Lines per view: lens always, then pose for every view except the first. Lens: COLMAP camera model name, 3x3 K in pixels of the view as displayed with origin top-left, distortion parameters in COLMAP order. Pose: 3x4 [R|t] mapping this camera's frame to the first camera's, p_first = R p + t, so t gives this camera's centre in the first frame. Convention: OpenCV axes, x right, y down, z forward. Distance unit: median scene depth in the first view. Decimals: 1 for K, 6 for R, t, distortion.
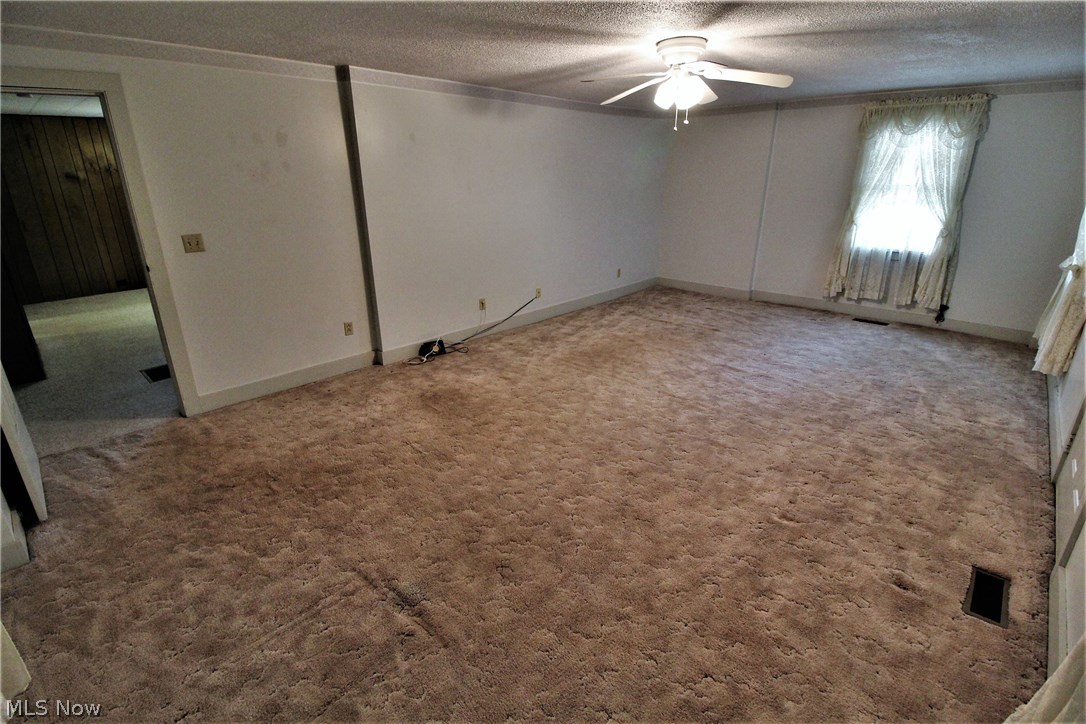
lens RADIAL K [[511.0, 0, 539.8], [0, 511.0, 358.1], [0, 0, 1]] dist [-0.002077, -0.000495]
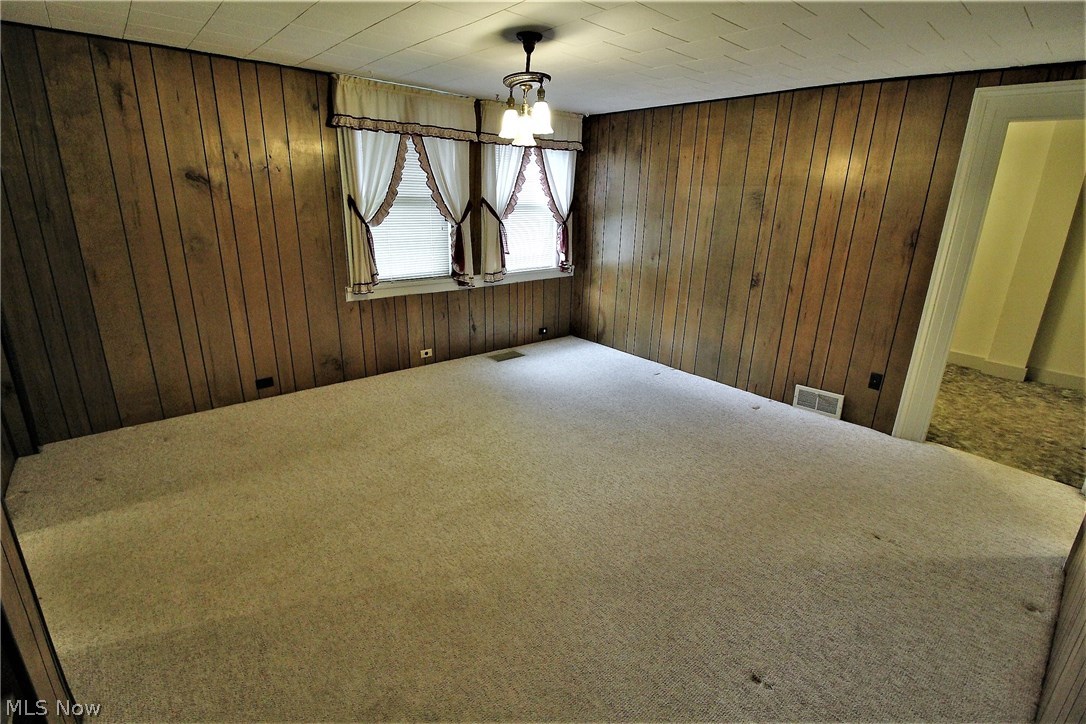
lens RADIAL K [[511.0, 0, 547.6], [0, 511.0, 359.4], [0, 0, 1]] dist [-0.002077, -0.000495]
pose [[0.994931, 0.060534, -0.080295, -0.535528], [-0.063538, 0.997351, -0.035402, -0.186616], [0.077940, 0.040324, 0.996142, 0.547631]]
